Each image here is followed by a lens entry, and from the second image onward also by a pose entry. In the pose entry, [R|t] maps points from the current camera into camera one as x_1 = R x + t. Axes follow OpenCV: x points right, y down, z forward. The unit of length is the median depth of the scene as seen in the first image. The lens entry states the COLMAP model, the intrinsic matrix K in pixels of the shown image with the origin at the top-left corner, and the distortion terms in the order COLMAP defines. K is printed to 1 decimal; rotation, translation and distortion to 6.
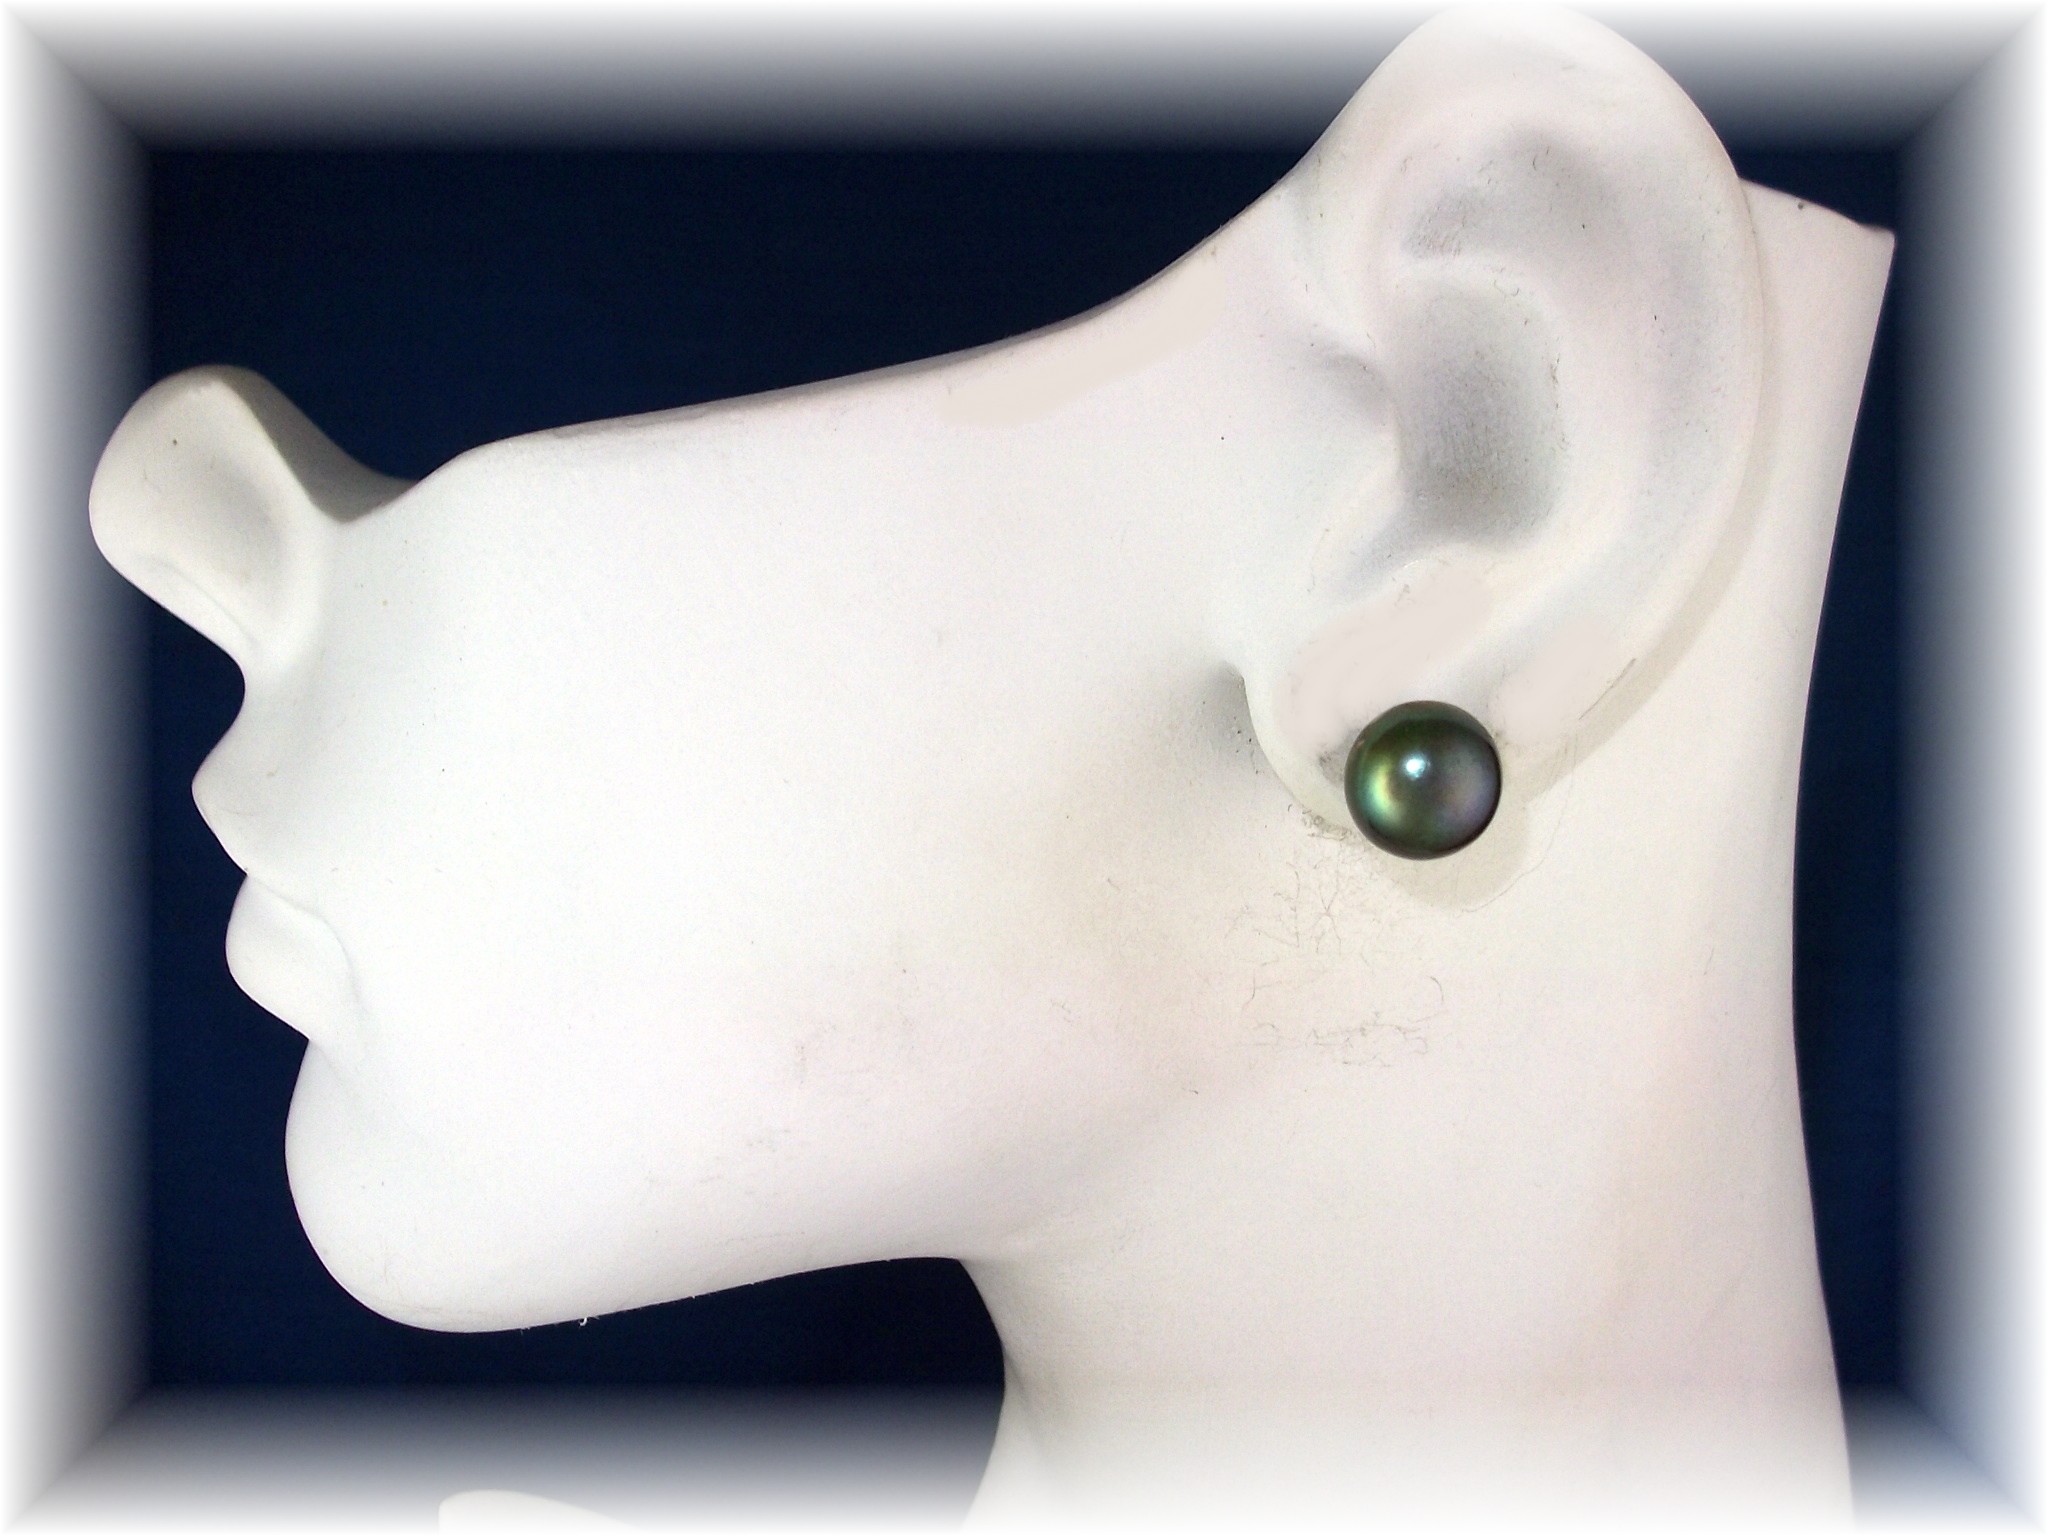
lens RADIAL K [[2590.7, 0, 1027.8], [0, 2590.7, 770.8], [0, 0, 1]] dist [0.026362, 0.000000]
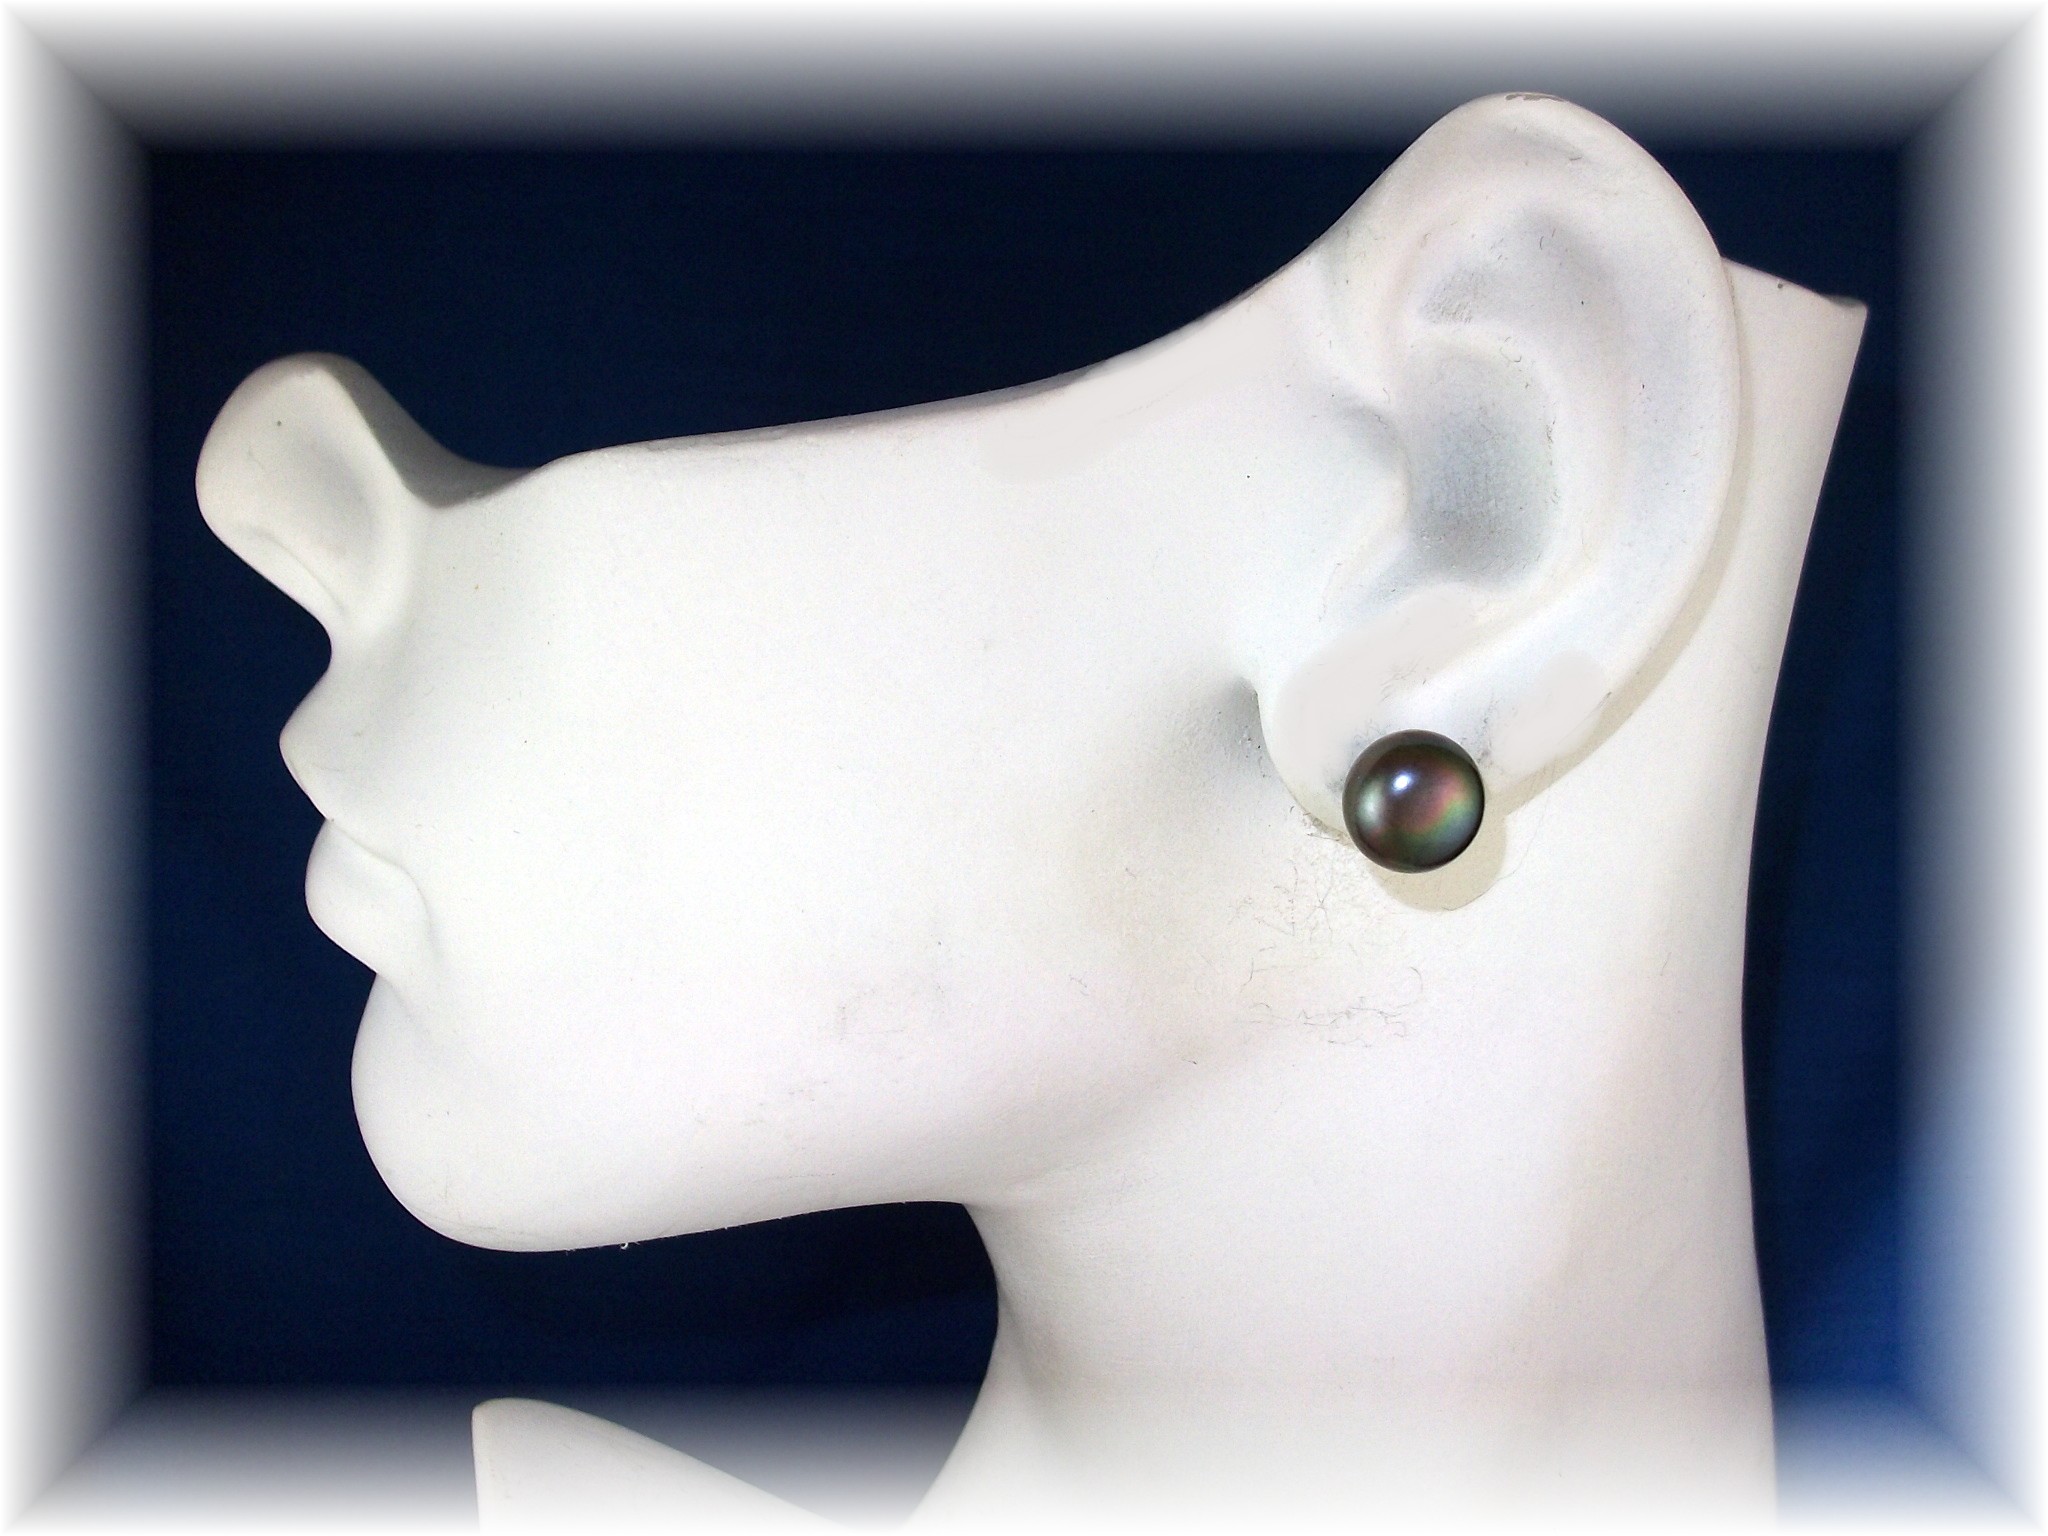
lens RADIAL K [[2590.7, 0, 1020.4], [0, 2590.7, 767.2], [0, 0, 1]] dist [0.026362, 0.000000]
pose [[0.999024, 0.043954, 0.004398, -0.020337], [-0.044025, 0.998877, 0.017500, -0.018231], [-0.003624, -0.017677, 0.999837, -0.103063]]
